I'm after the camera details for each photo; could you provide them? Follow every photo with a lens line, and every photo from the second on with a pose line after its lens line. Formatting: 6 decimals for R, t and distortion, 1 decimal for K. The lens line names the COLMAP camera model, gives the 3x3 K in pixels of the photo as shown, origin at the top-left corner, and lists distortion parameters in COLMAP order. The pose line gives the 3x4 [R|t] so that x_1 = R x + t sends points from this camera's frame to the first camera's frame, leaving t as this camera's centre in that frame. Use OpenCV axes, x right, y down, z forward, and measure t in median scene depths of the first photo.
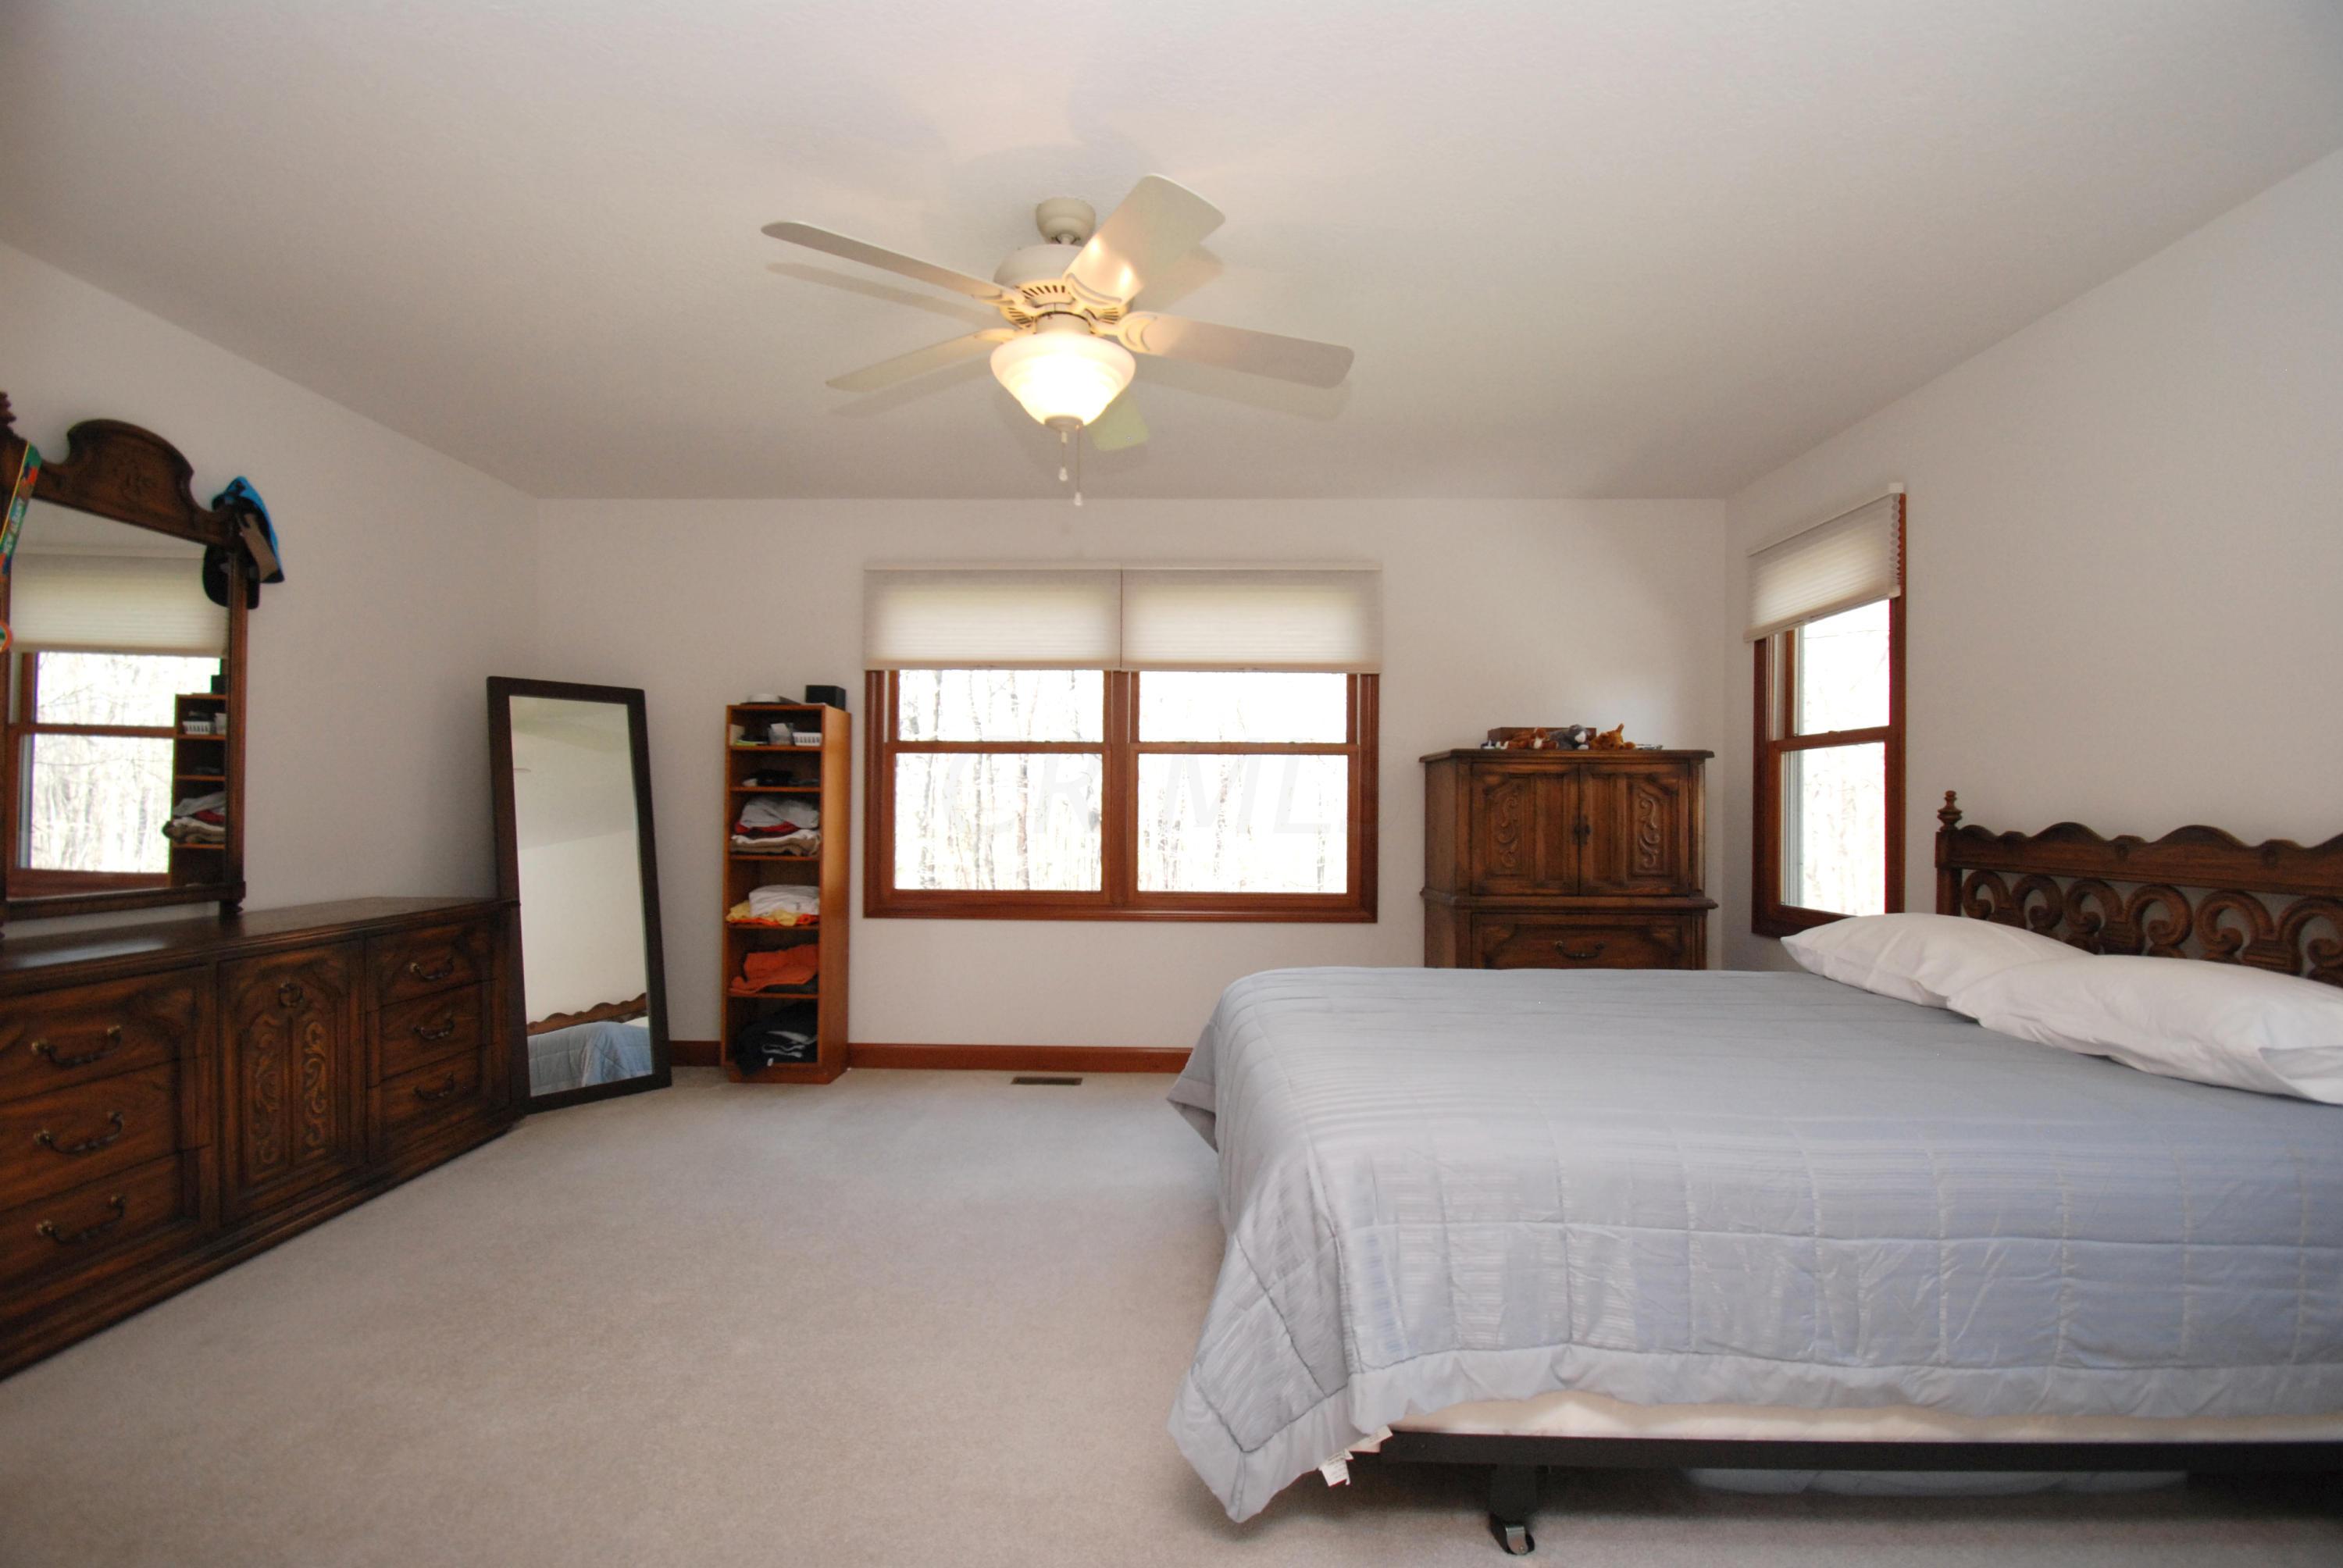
lens RADIAL K [[1032.6, 0, 1169.2], [0, 1032.6, 816.2], [0, 0, 1]] dist [0.000915, -0.000130]
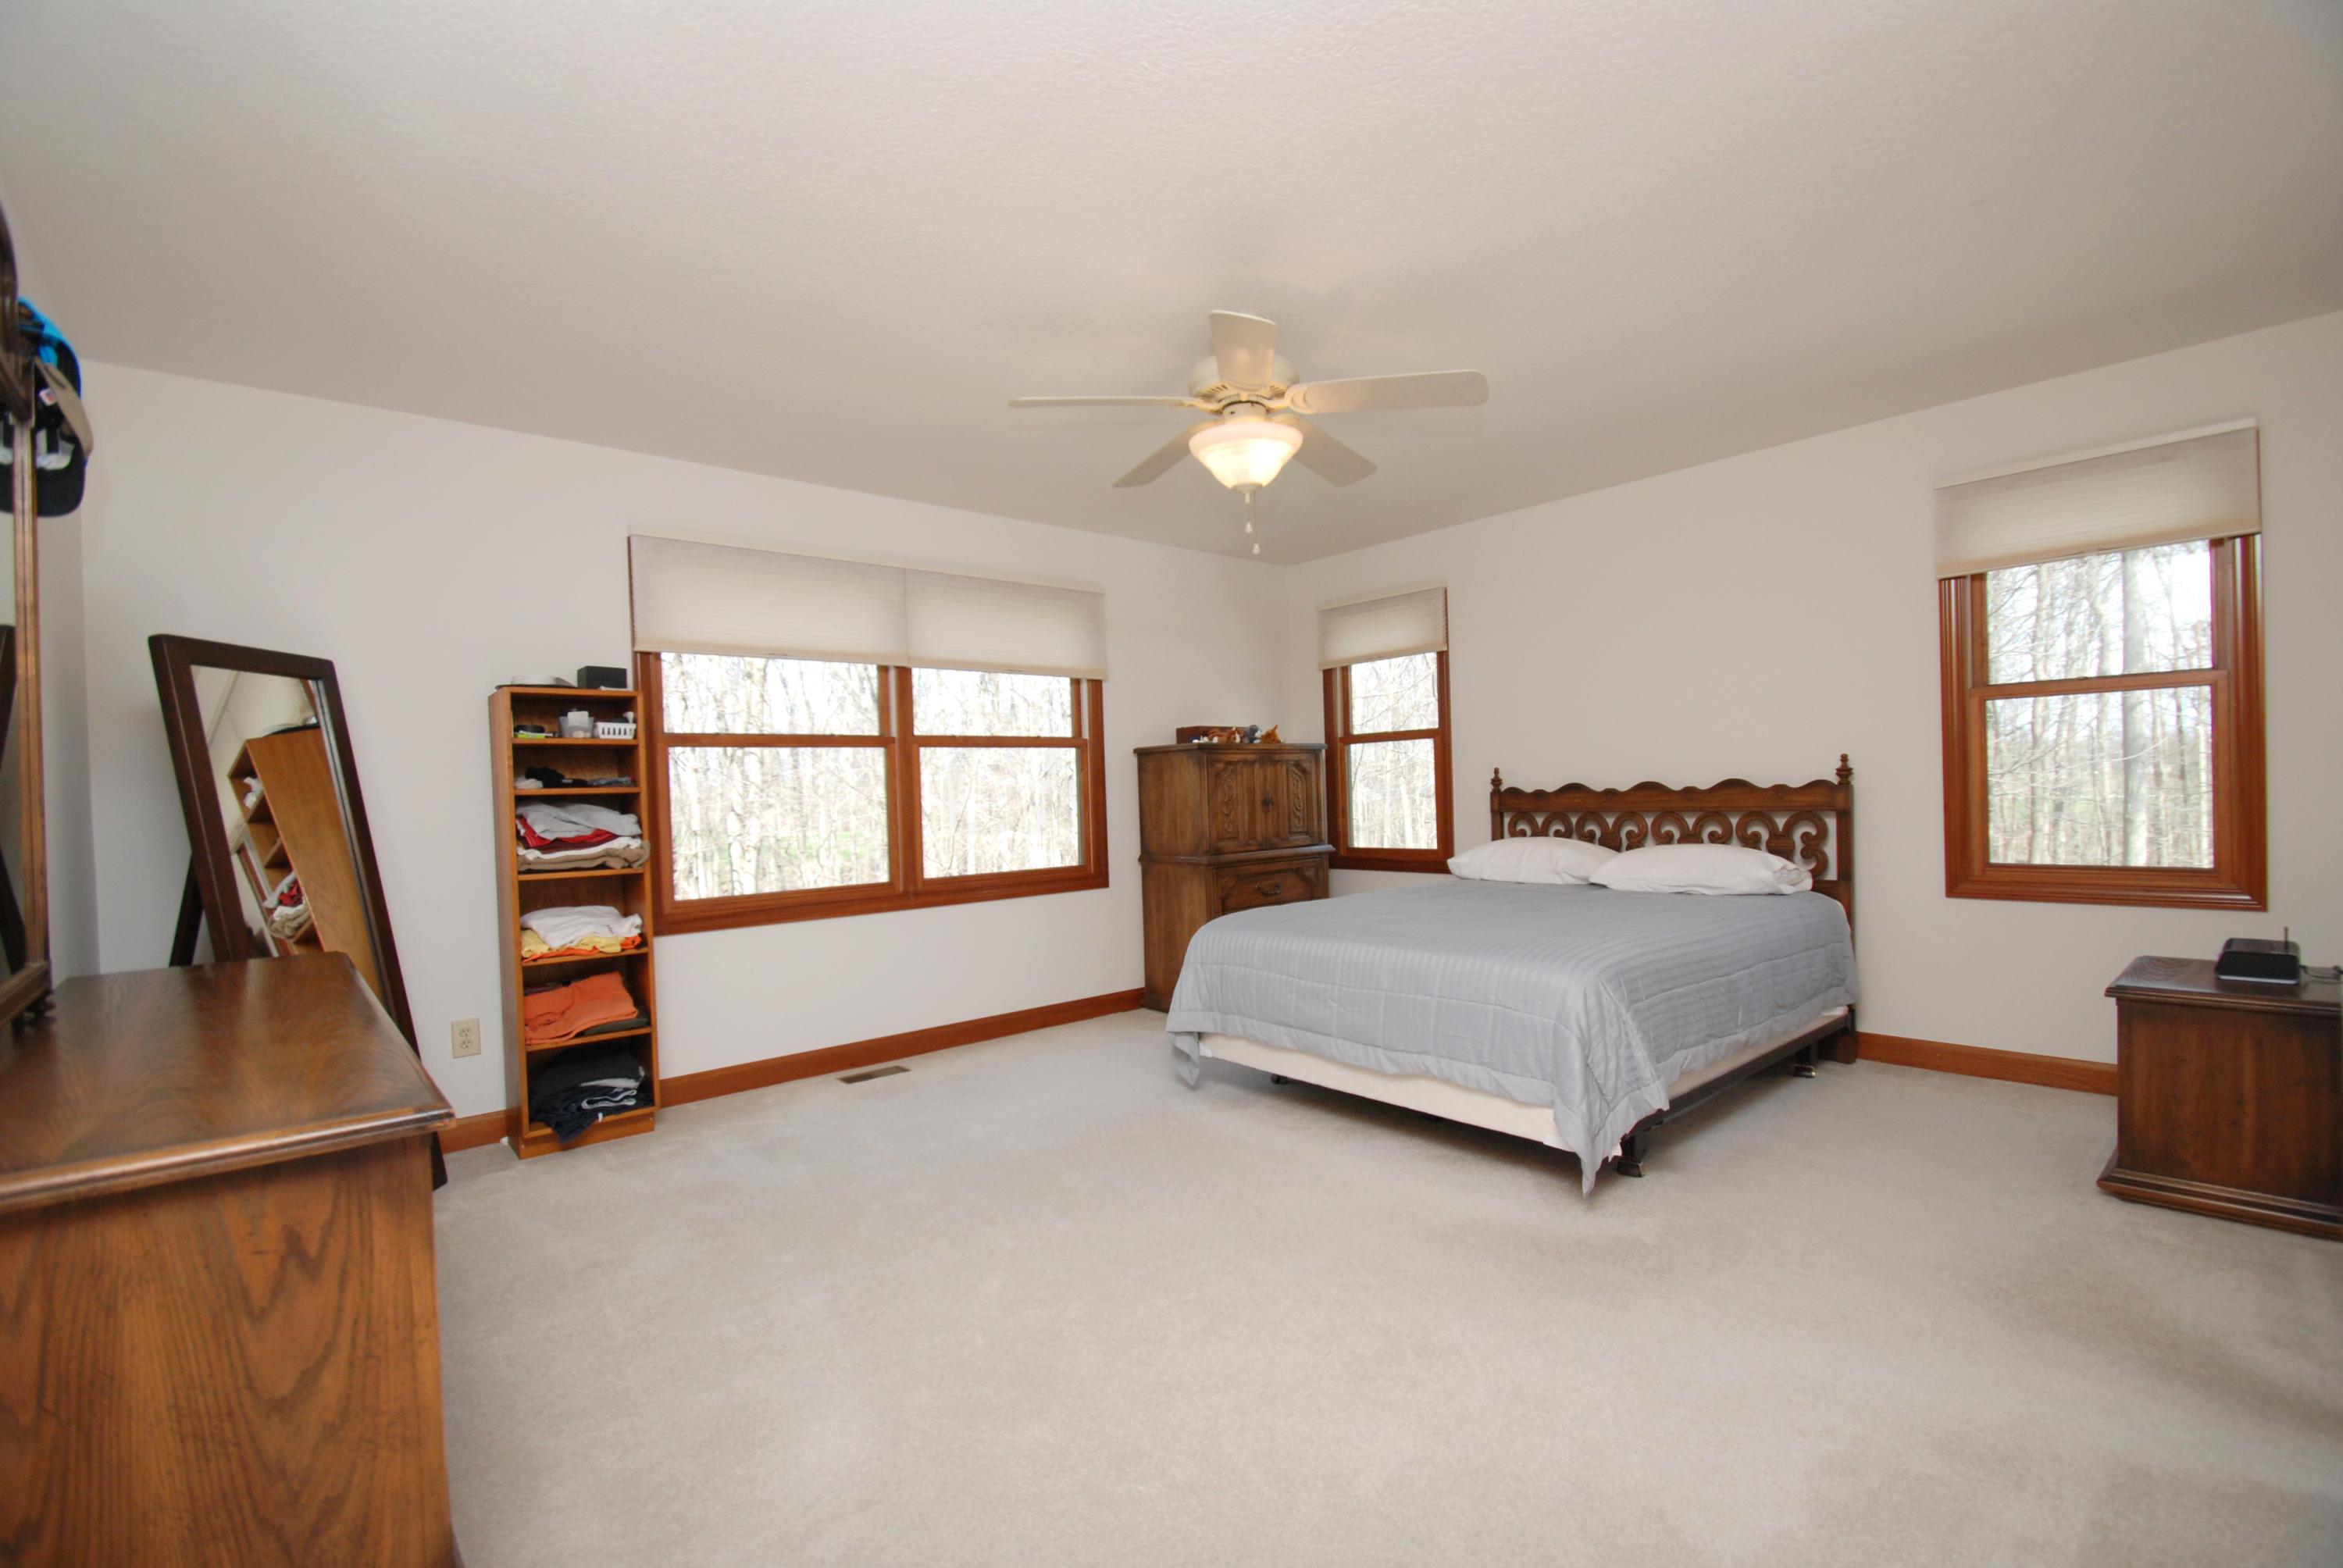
lens RADIAL K [[1027.1, 0, 1157.6], [0, 1027.1, 796.5], [0, 0, 1]] dist [0.001479, -0.006639]
pose [[0.743185, -0.034659, 0.668187, -0.586380], [0.040653, 0.999151, 0.006610, -0.008222], [-0.667850, 0.022251, 0.743964, 0.074542]]
